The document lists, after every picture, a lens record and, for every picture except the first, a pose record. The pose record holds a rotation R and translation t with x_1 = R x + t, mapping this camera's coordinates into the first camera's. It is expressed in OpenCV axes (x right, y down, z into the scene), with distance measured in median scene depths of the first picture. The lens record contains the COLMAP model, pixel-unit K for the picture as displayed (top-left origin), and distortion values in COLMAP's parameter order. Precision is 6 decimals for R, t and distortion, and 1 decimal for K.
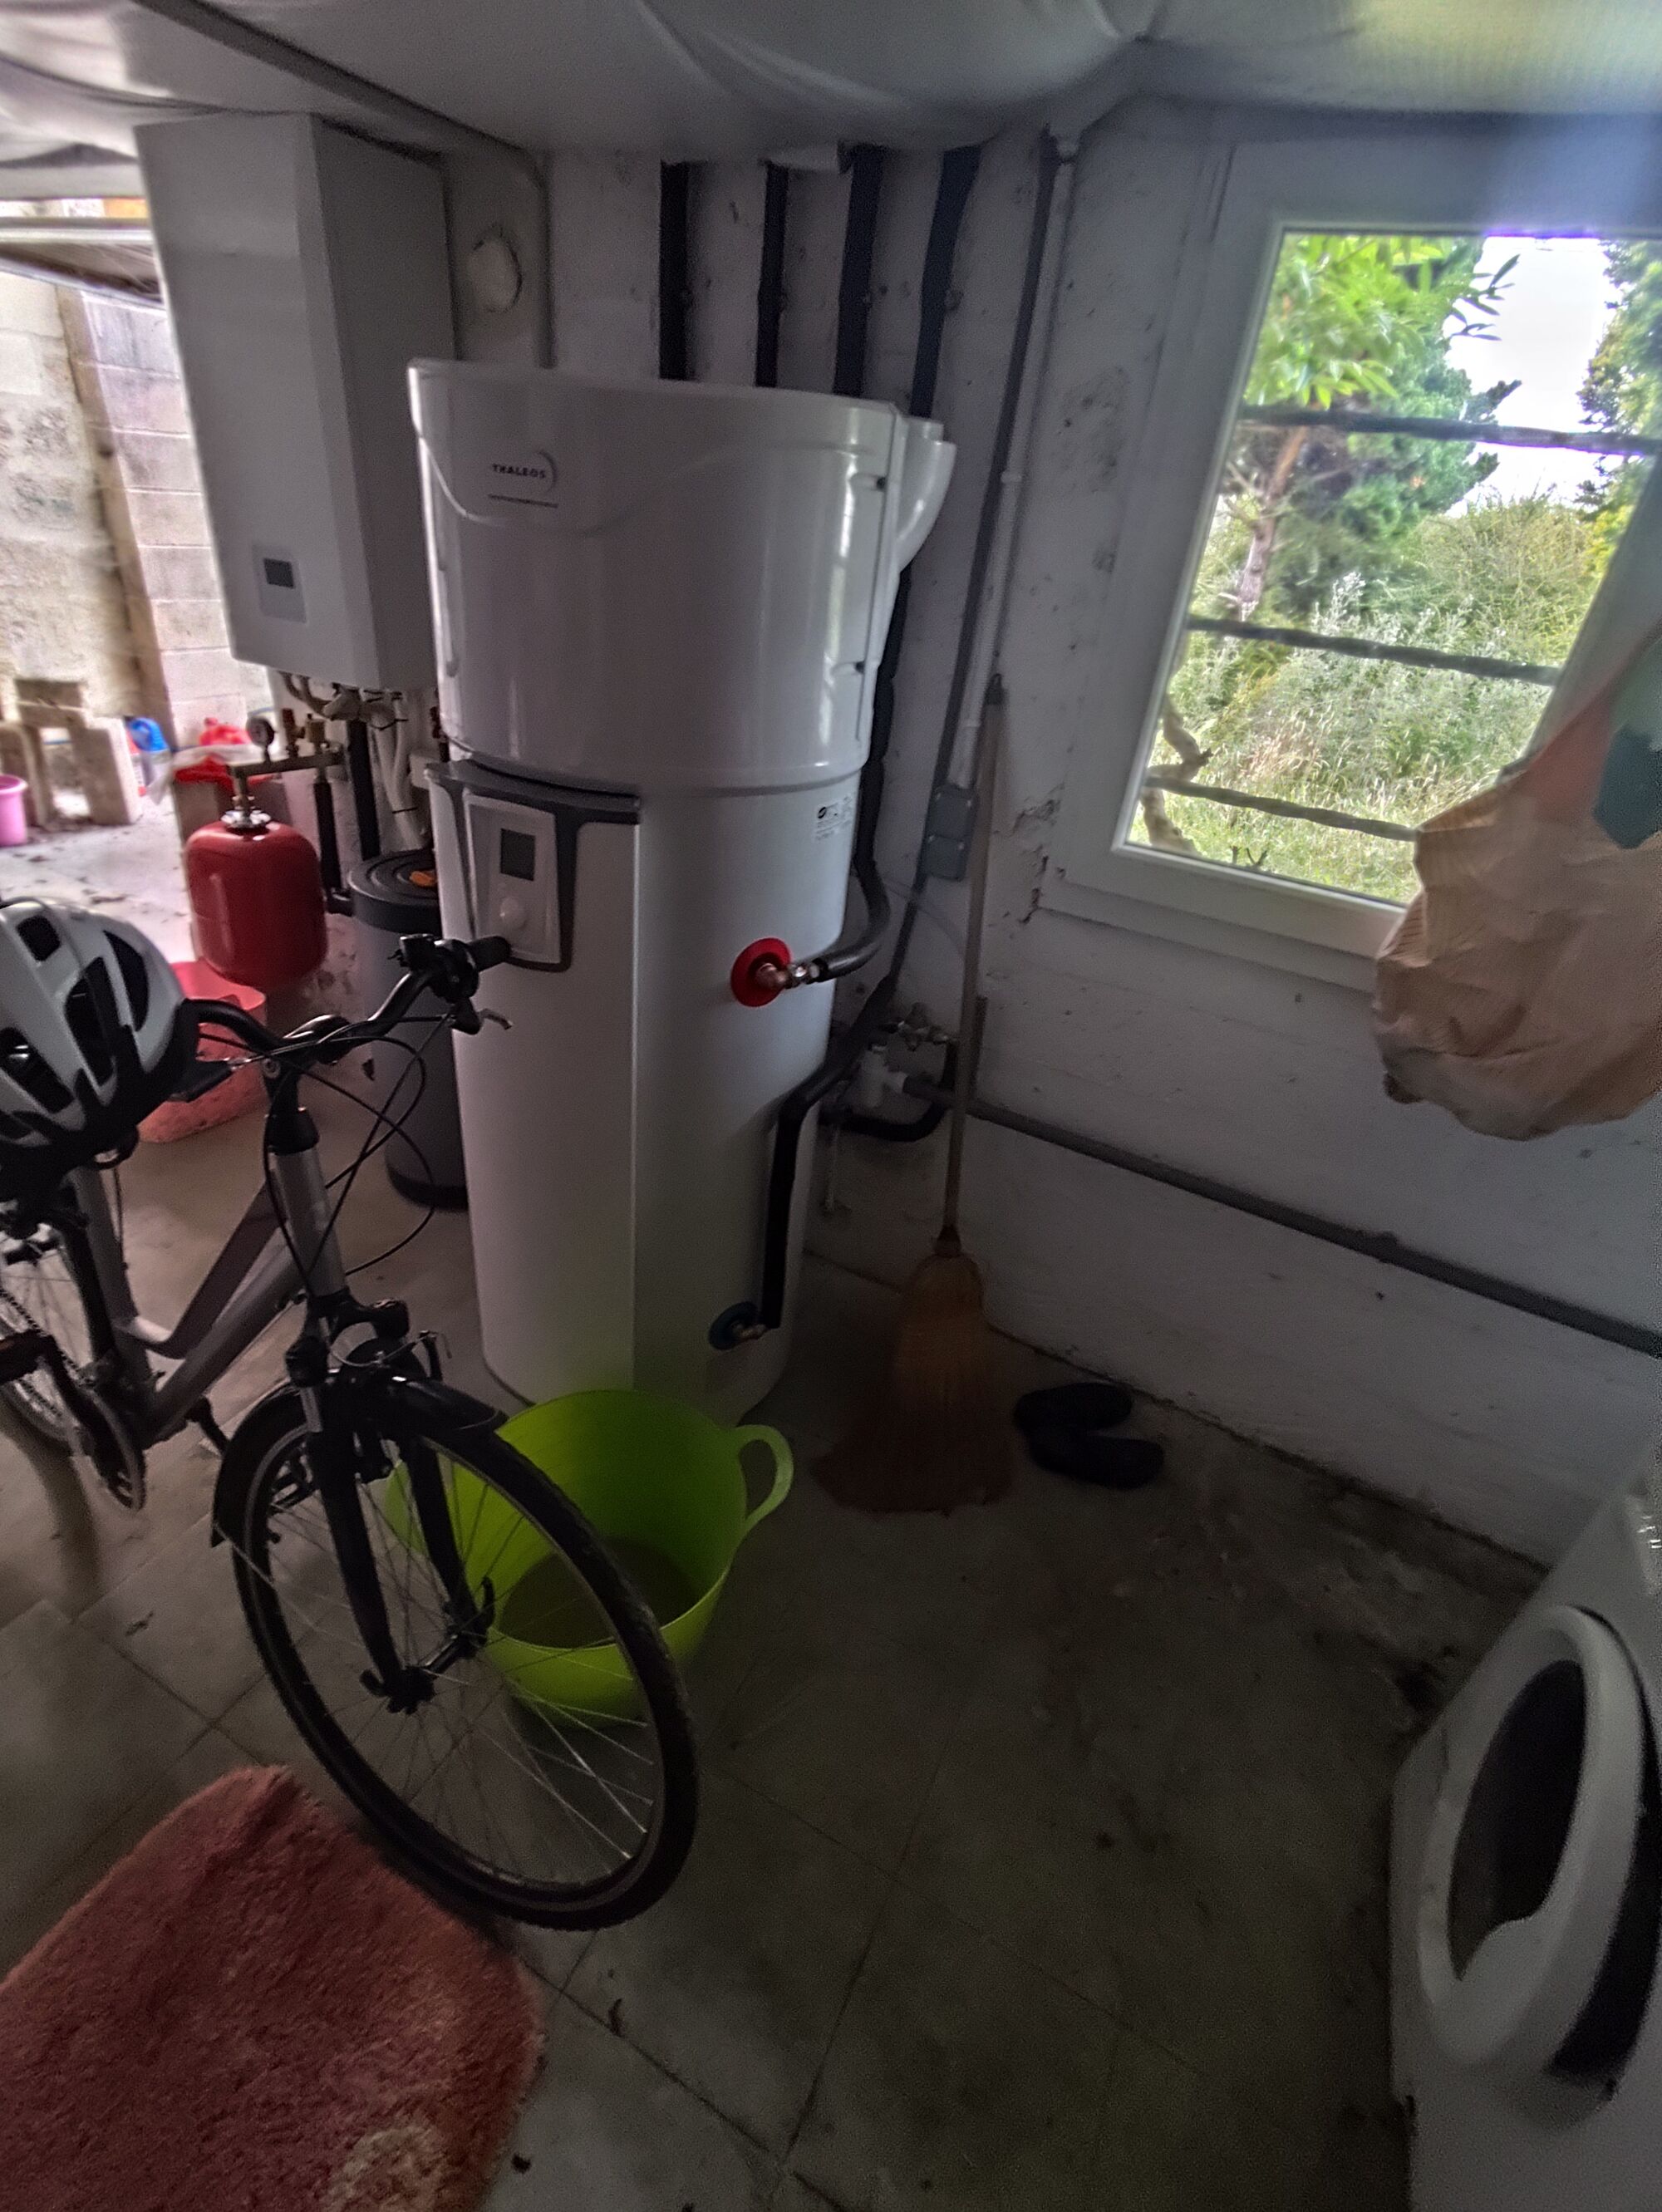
lens RADIAL K [[985.0, 0, 831.0], [0, 985.0, 1106.0], [0, 0, 1]] dist [0.000468, 0.000009]
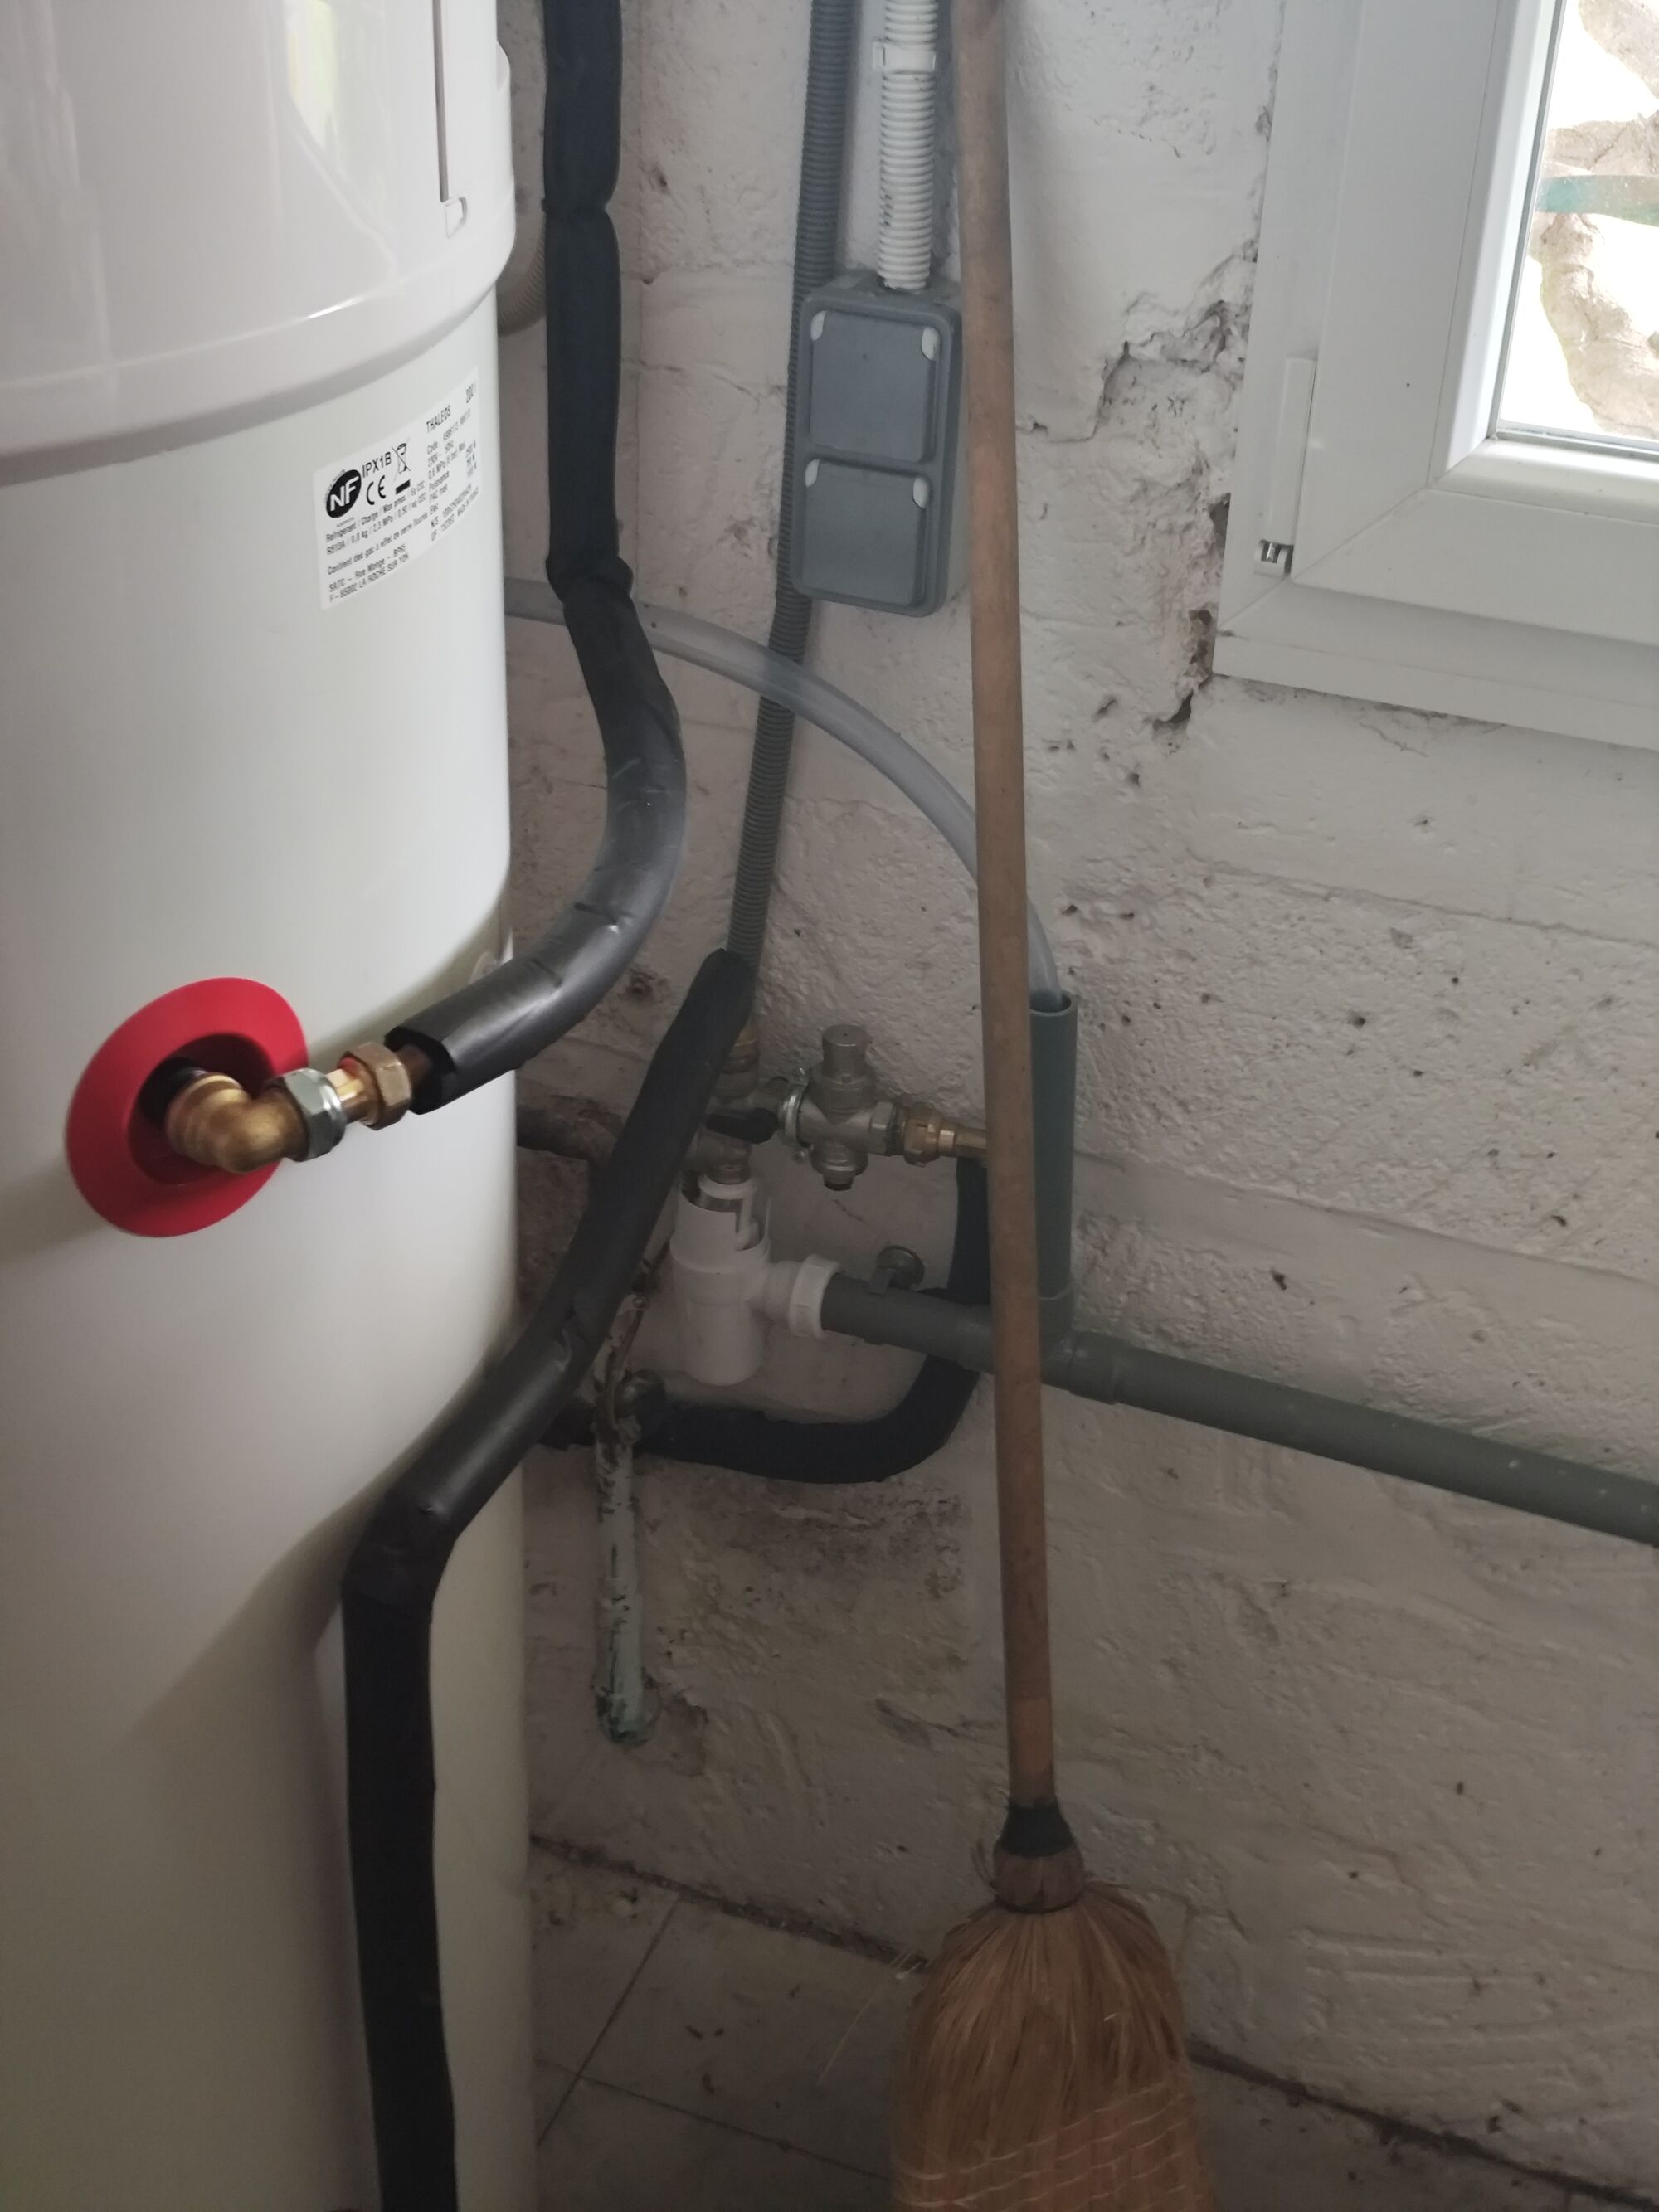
lens RADIAL K [[2990.1, 0, 829.5], [0, 2990.1, 1106.0], [0, 0, 1]] dist [0.346118, -1.581003]
pose [[0.992596, -0.108829, 0.053931, 0.039324], [0.109797, 0.993836, -0.015311, -0.076134], [-0.051933, 0.021119, 0.998427, 0.136312]]
